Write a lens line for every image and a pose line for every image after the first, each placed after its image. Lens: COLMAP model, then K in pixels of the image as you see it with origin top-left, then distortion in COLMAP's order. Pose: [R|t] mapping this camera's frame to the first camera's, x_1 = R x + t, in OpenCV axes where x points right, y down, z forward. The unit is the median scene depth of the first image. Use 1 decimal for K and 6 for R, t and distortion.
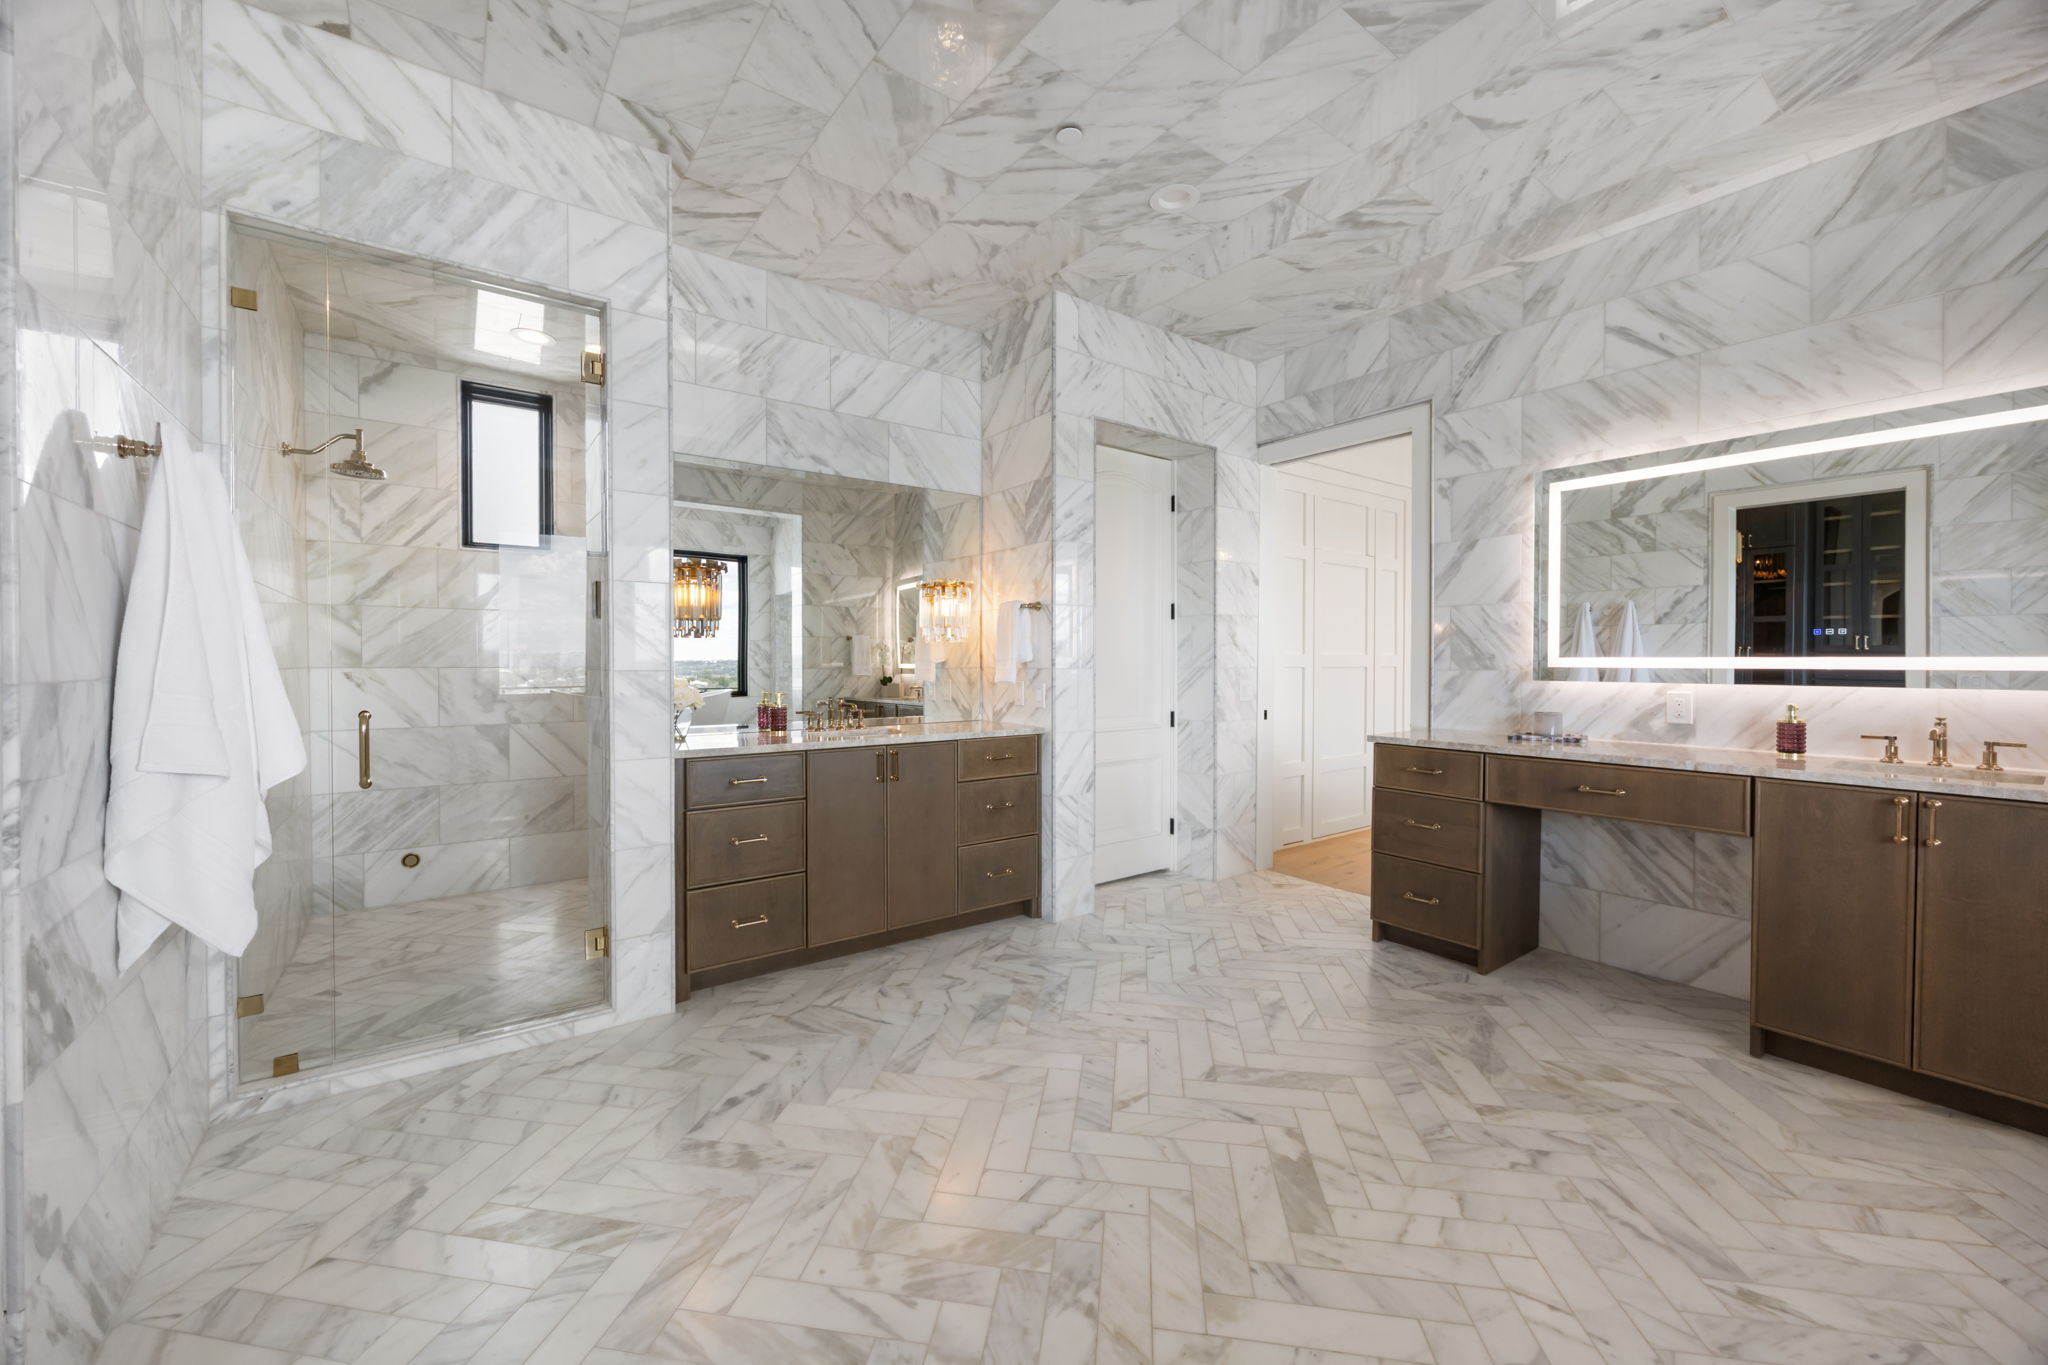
lens RADIAL K [[781.7, 0, 1022.1], [0, 781.7, 670.3], [0, 0, 1]] dist [0.000310, -0.000021]
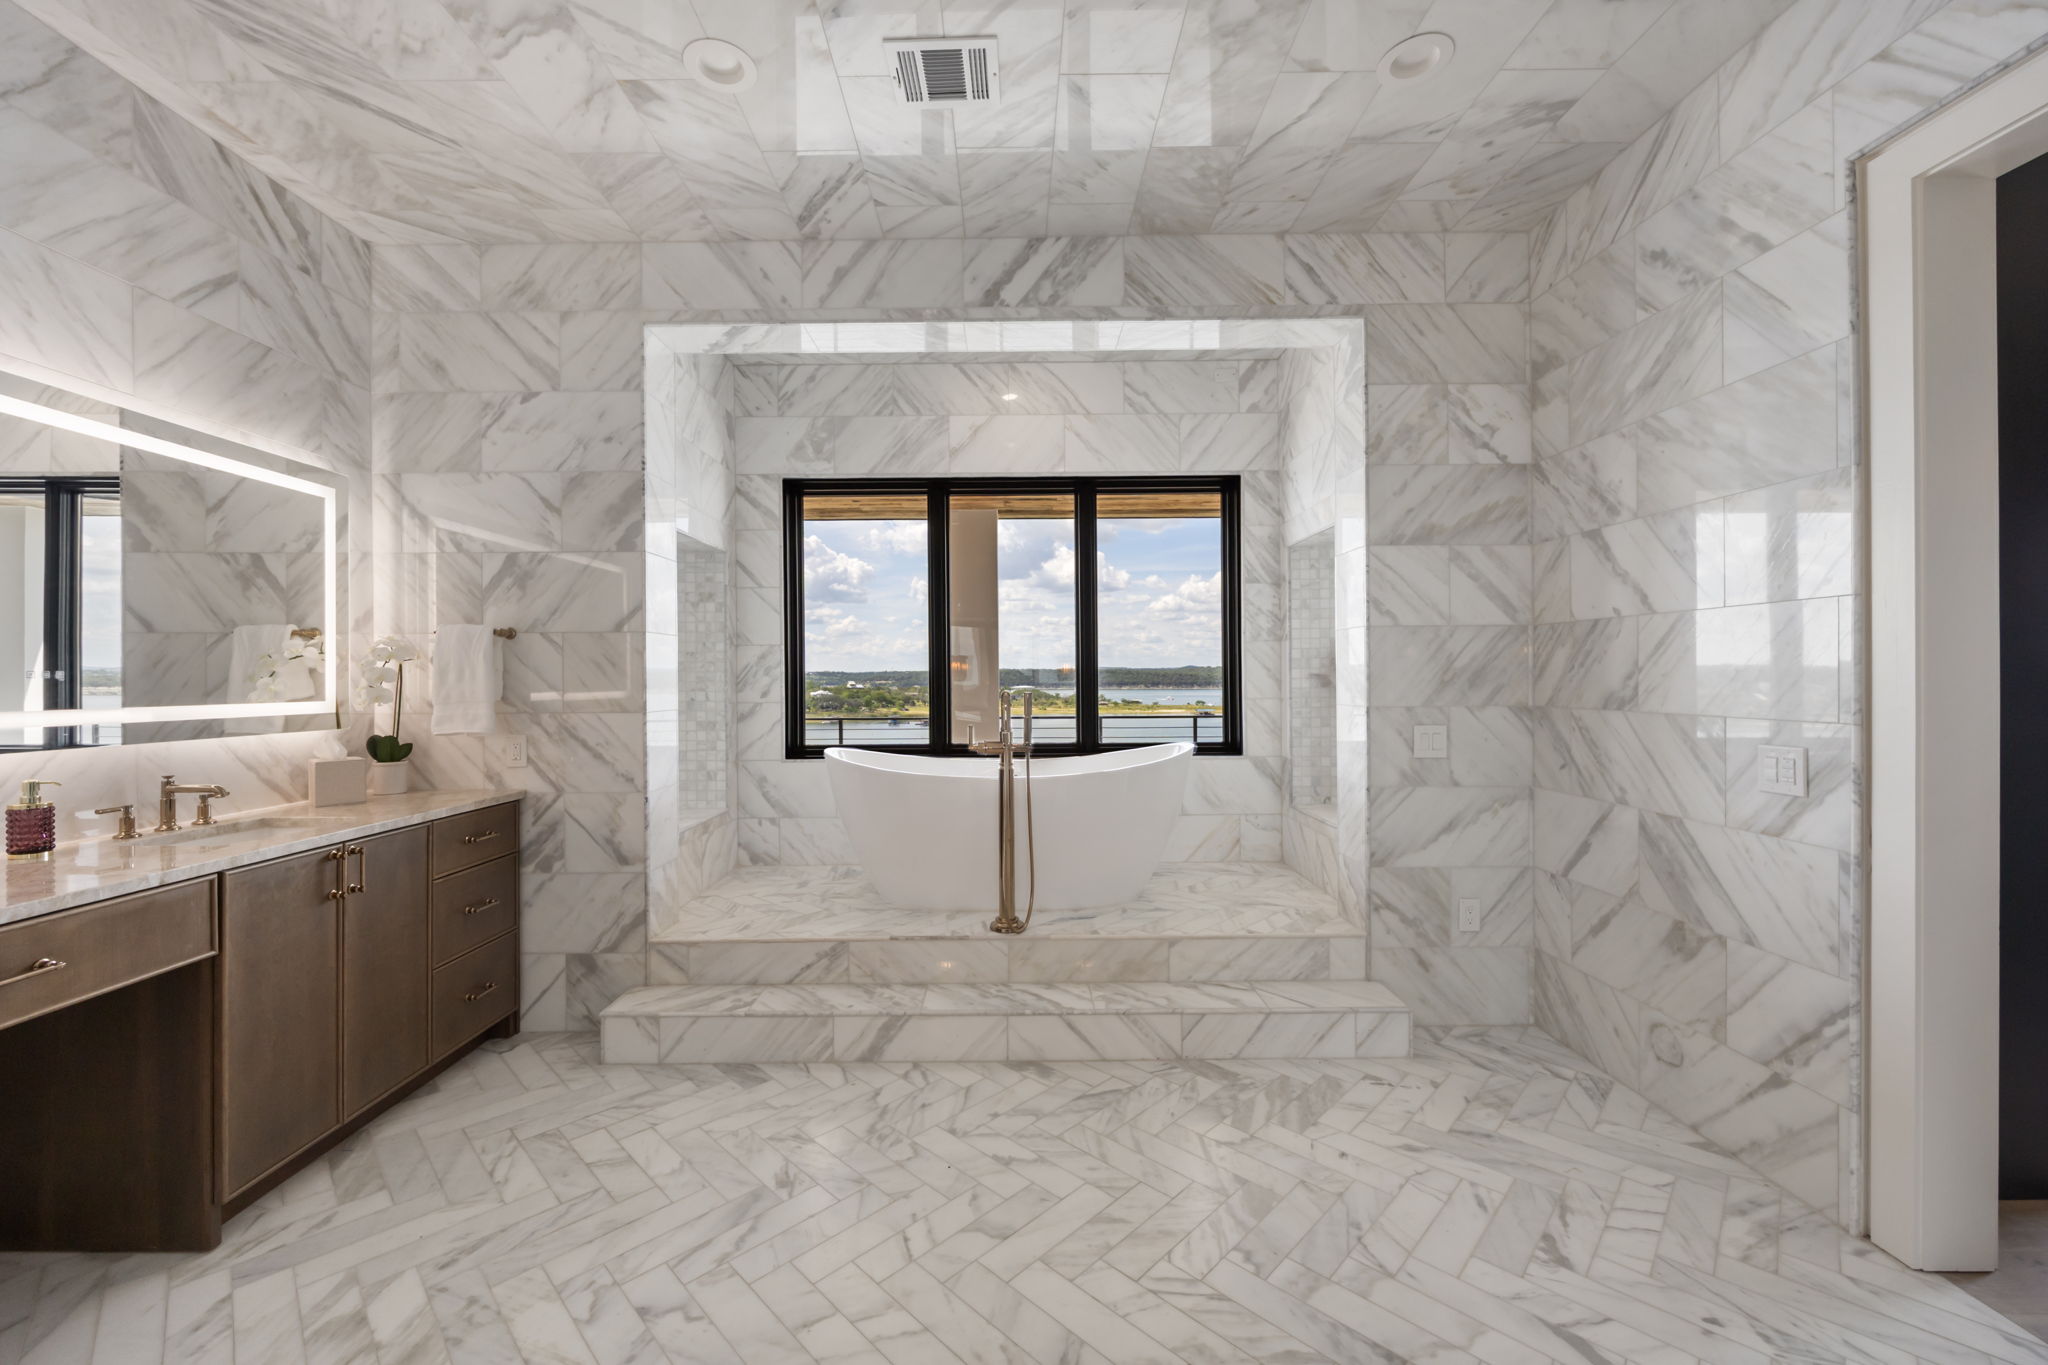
lens RADIAL K [[781.7, 0, 1011.8], [0, 781.7, 677.6], [0, 0, 1]] dist [0.000310, -0.000021]
pose [[-0.801605, 0.003820, 0.597842, -0.123433], [0.010335, 0.999919, 0.007469, -0.048889], [-0.597765, 0.012166, -0.801579, 1.200025]]
